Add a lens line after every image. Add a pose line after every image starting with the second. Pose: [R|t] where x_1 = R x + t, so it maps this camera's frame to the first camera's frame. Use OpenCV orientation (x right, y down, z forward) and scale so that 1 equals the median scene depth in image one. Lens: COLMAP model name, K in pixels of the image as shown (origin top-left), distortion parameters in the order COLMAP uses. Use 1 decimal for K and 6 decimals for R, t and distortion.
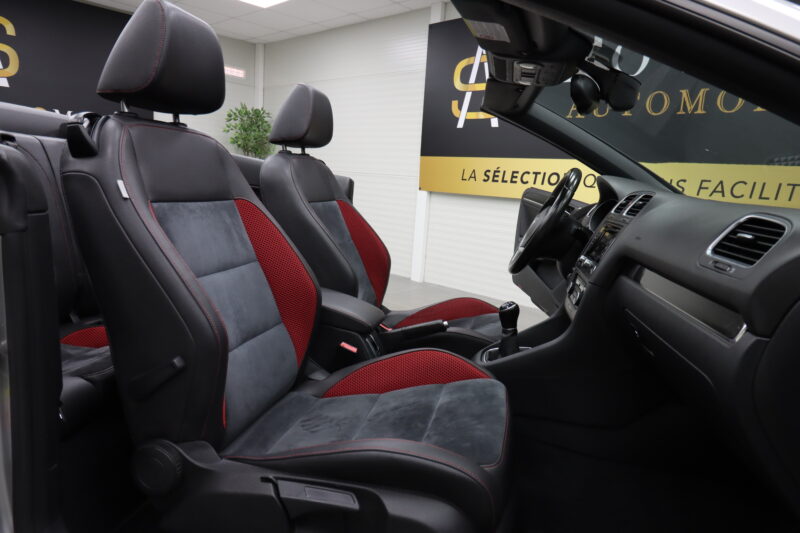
lens RADIAL K [[488.1, 0, 409.6], [0, 488.1, 252.0], [0, 0, 1]] dist [0.003905, -0.008772]
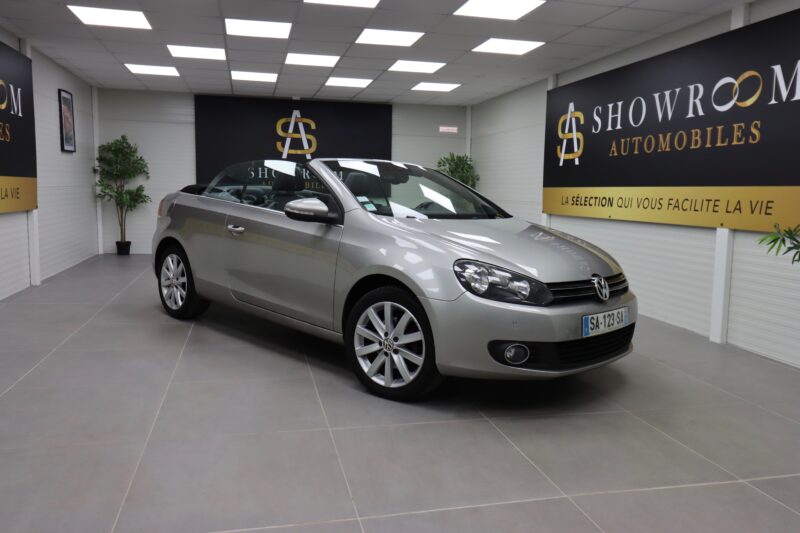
lens RADIAL K [[604.4, 0, 386.1], [0, 604.4, 254.2], [0, 0, 1]] dist [0.005290, 0.004686]
pose [[0.811673, 0.012821, -0.583971, 0.715996], [-0.057205, 0.996698, -0.057628, 0.112180], [0.581304, 0.080181, 0.809727, -0.614379]]
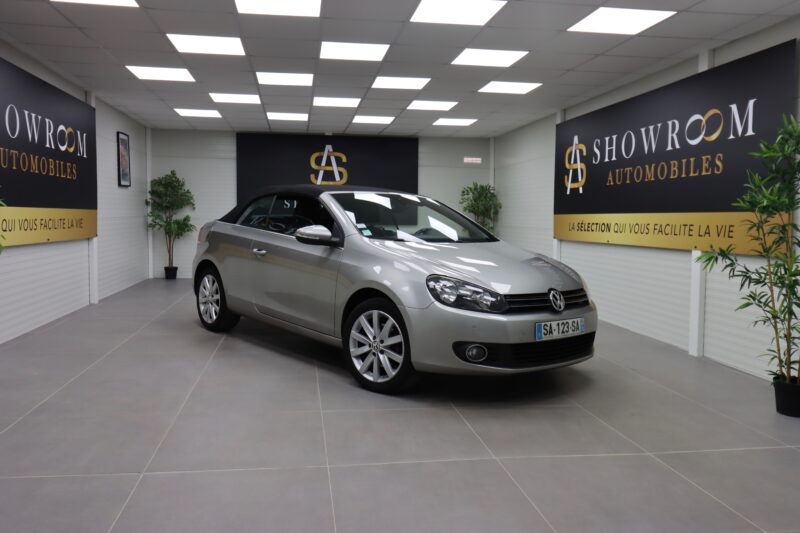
lens RADIAL K [[604.4, 0, 393.4], [0, 604.4, 260.1], [0, 0, 1]] dist [0.005290, 0.004686]
pose [[0.768031, -0.010294, -0.640330, 0.883053], [-0.061254, 0.994106, -0.089451, 0.131656], [0.637477, 0.107924, 0.762874, -0.678286]]
